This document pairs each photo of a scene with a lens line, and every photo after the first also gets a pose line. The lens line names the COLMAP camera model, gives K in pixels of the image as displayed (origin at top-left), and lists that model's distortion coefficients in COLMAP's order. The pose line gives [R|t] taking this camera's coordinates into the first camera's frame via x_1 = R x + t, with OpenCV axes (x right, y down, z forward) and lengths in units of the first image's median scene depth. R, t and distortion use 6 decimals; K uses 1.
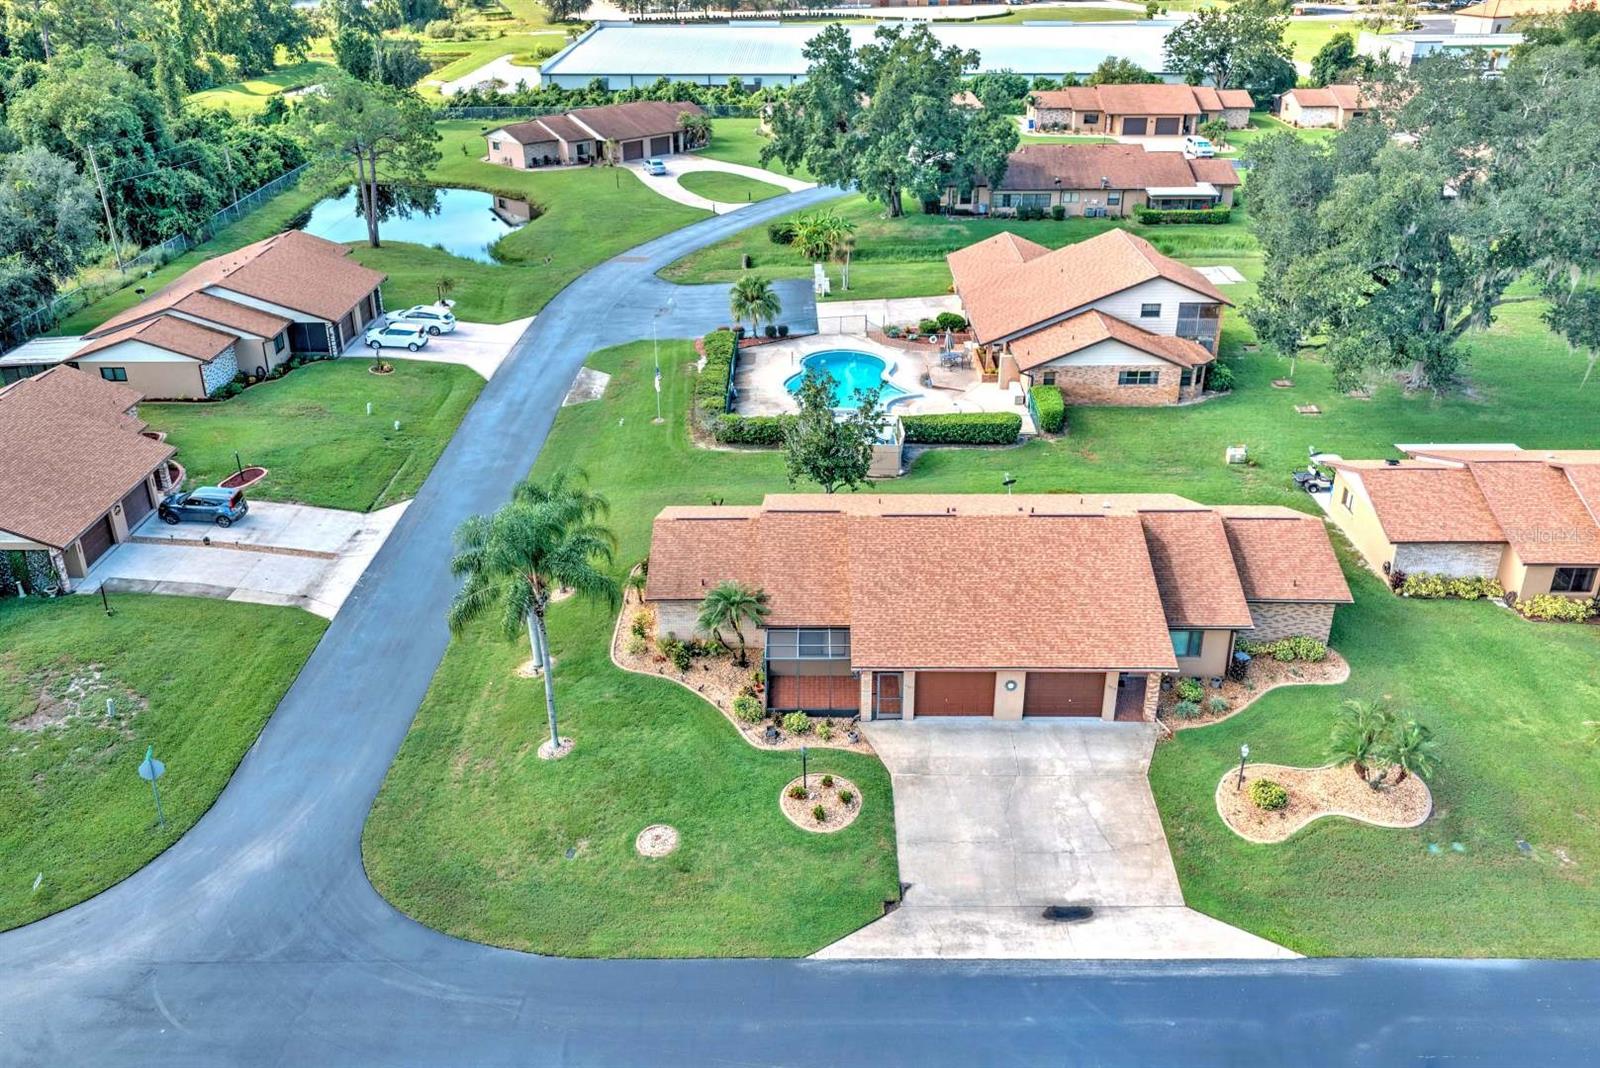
lens RADIAL K [[1312.5, 0, 800.0], [0, 1312.5, 534.0], [0, 0, 1]] dist [0.045222, -0.076221]
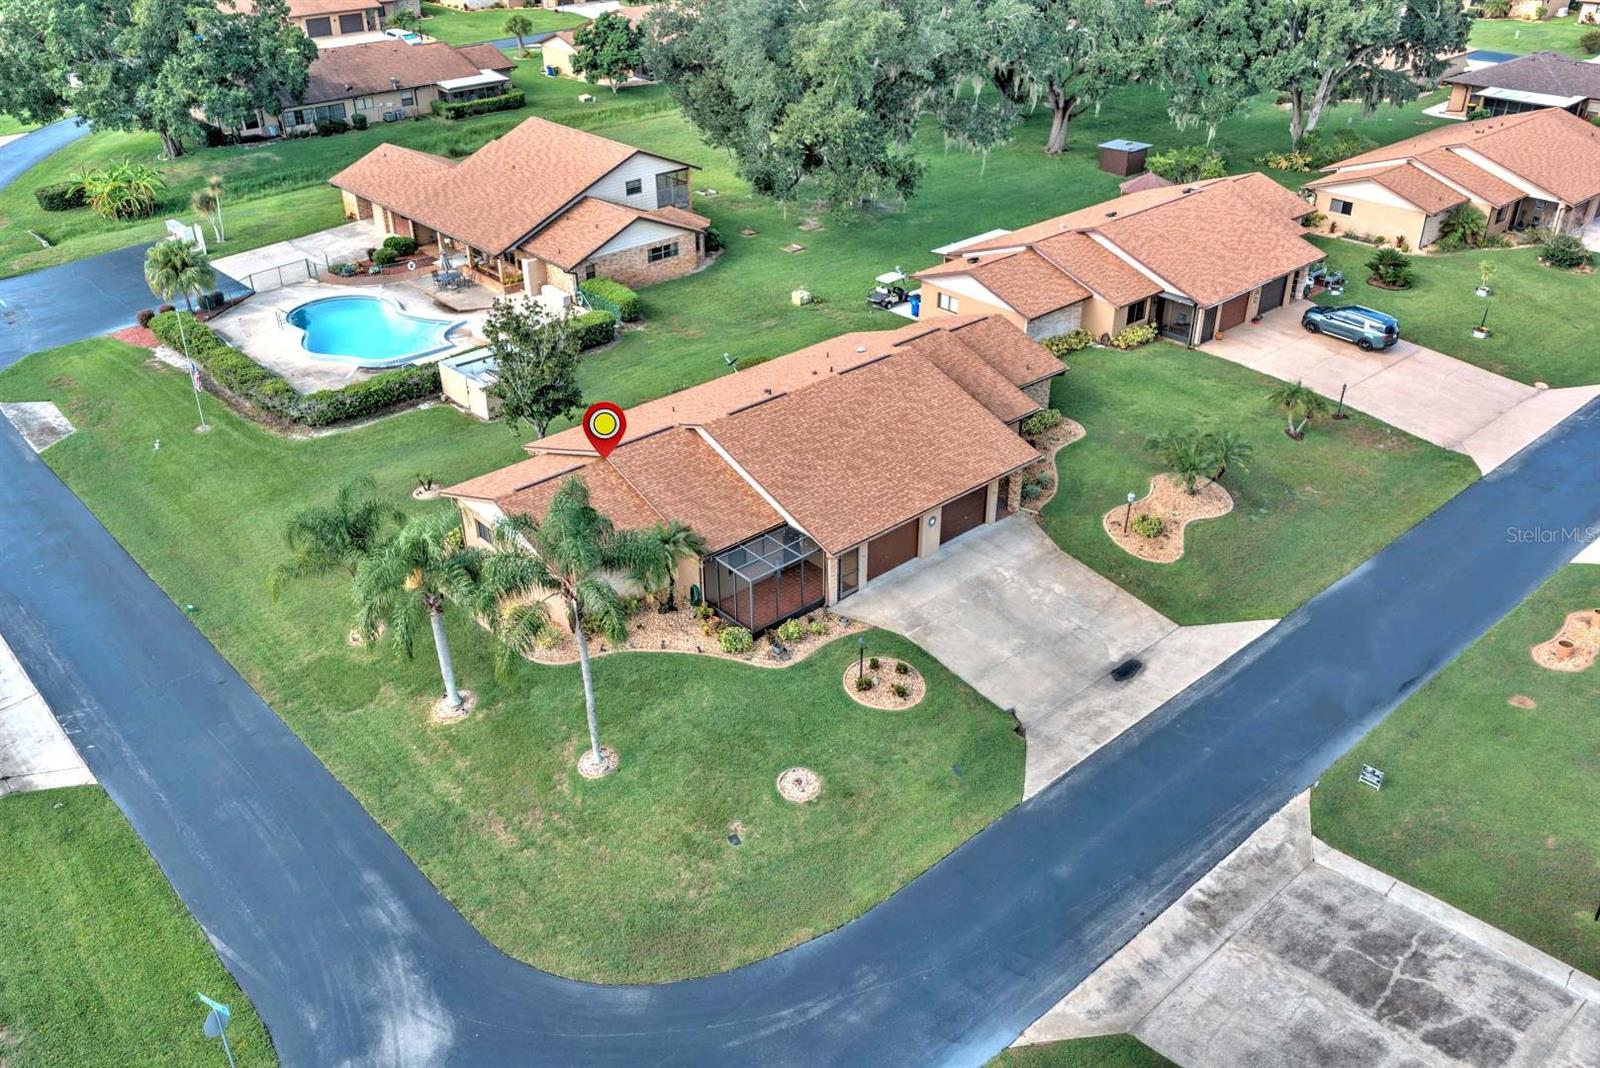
lens RADIAL K [[1296.6, 0, 800.0], [0, 1296.6, 534.0], [0, 0, 1]] dist [0.045053, -0.068250]
pose [[0.742554, -0.339216, 0.577534, -0.339716], [0.297286, 0.939597, 0.169644, -0.054912], [-0.600195, 0.045723, 0.798546, 0.142421]]
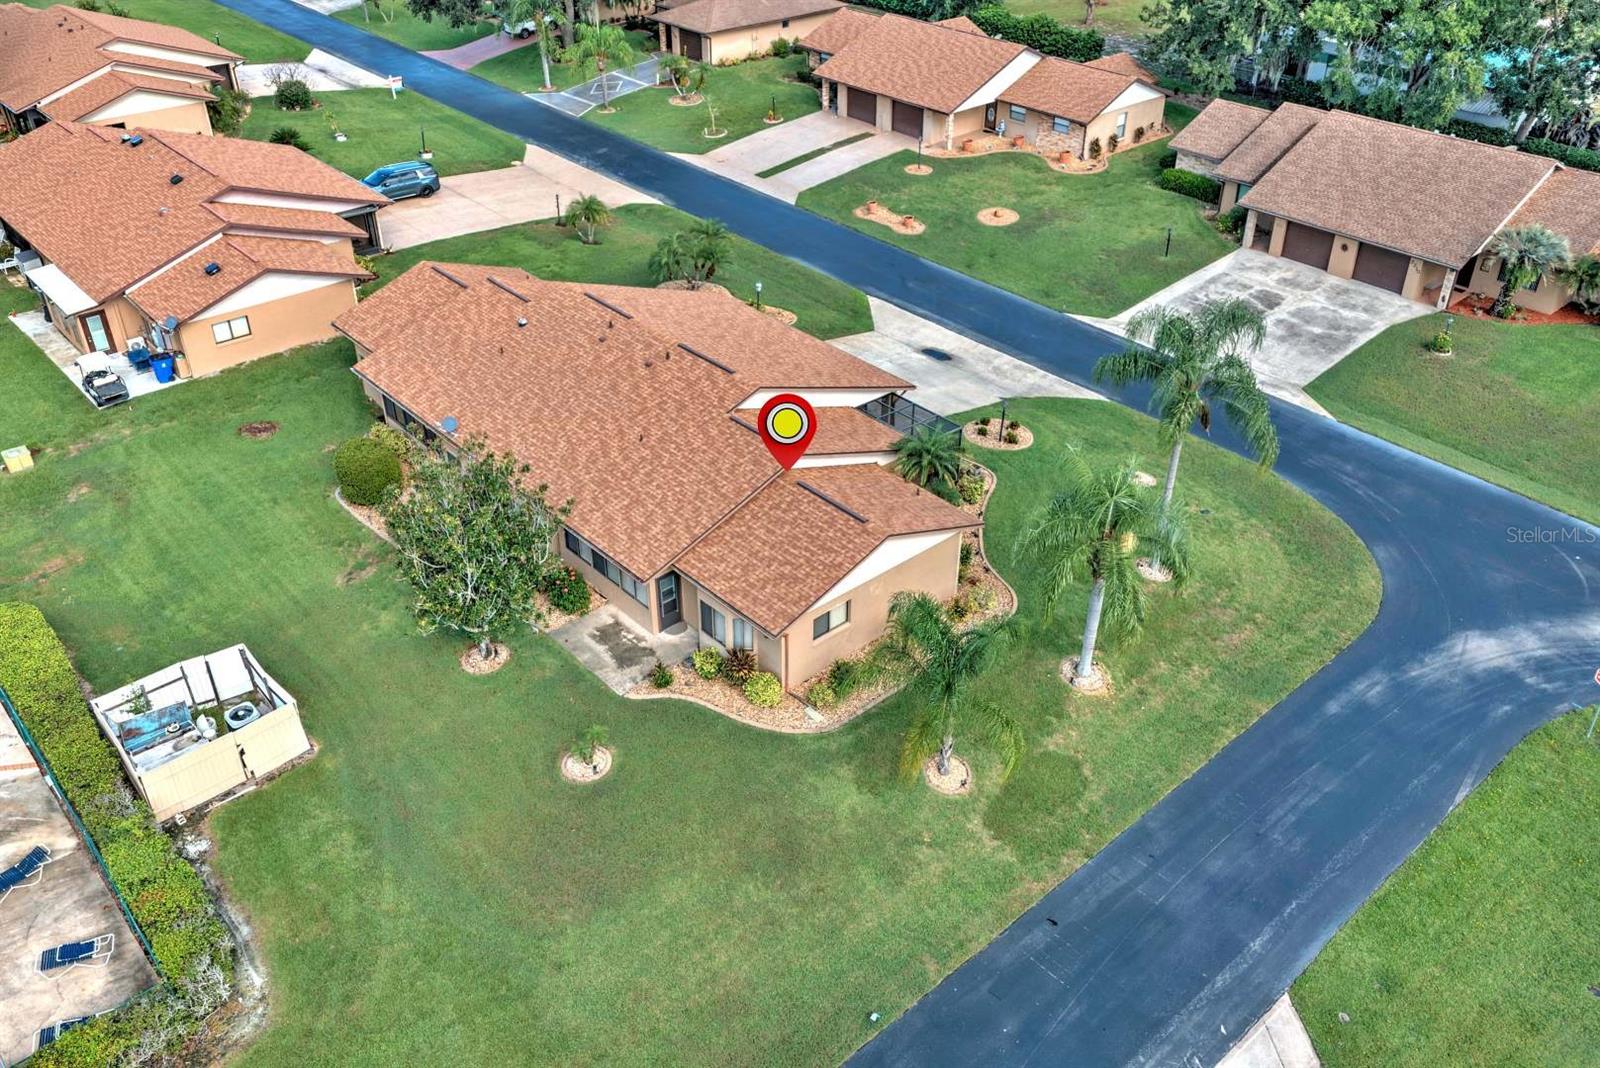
lens RADIAL K [[1327.6, 0, 804.4], [0, 1327.6, 513.0], [0, 0, 1]] dist [0.013563, 0.000602]
pose [[-0.667043, -0.397599, 0.630055, -0.379382], [0.329013, 0.601548, 0.727936, -0.398552], [-0.668435, 0.692861, -0.270443, 0.891265]]
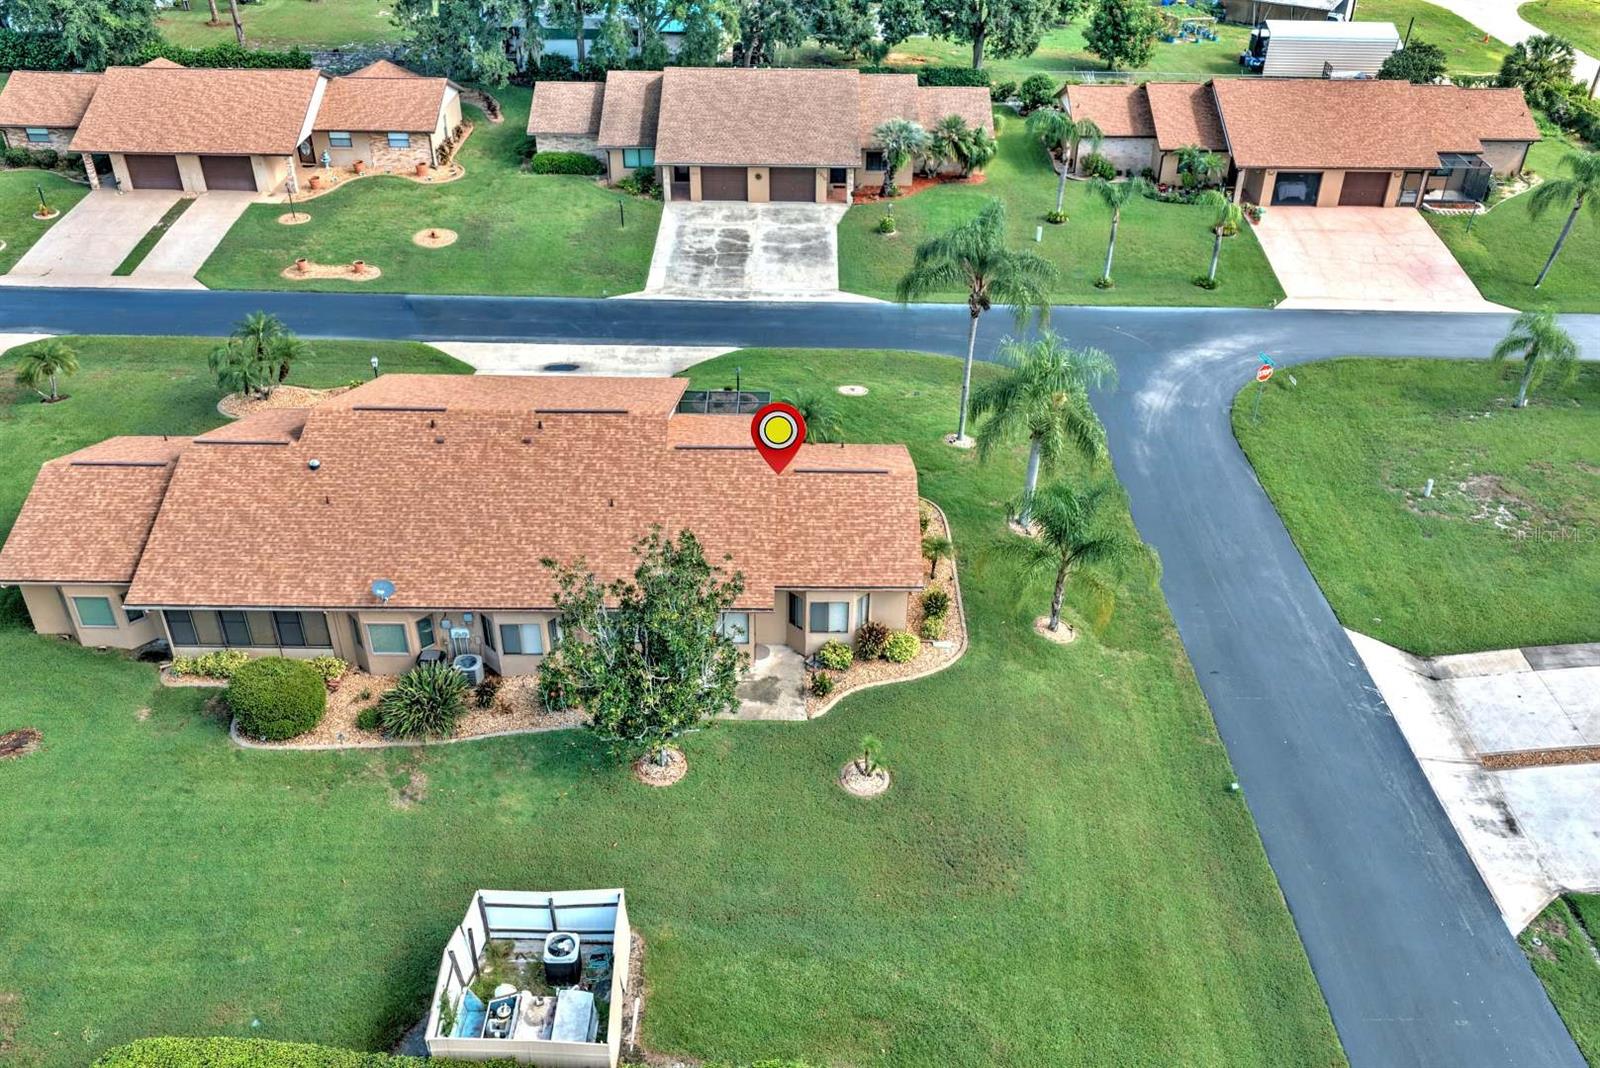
lens RADIAL K [[1328.7, 0, 805.3], [0, 1328.7, 535.3], [0, 0, 1]] dist [0.020052, -0.007990]
pose [[-0.999977, -0.004113, -0.005478, -0.029293], [-0.006809, 0.509498, 0.860445, -0.486139], [-0.000748, 0.860462, -0.509514, 1.051066]]
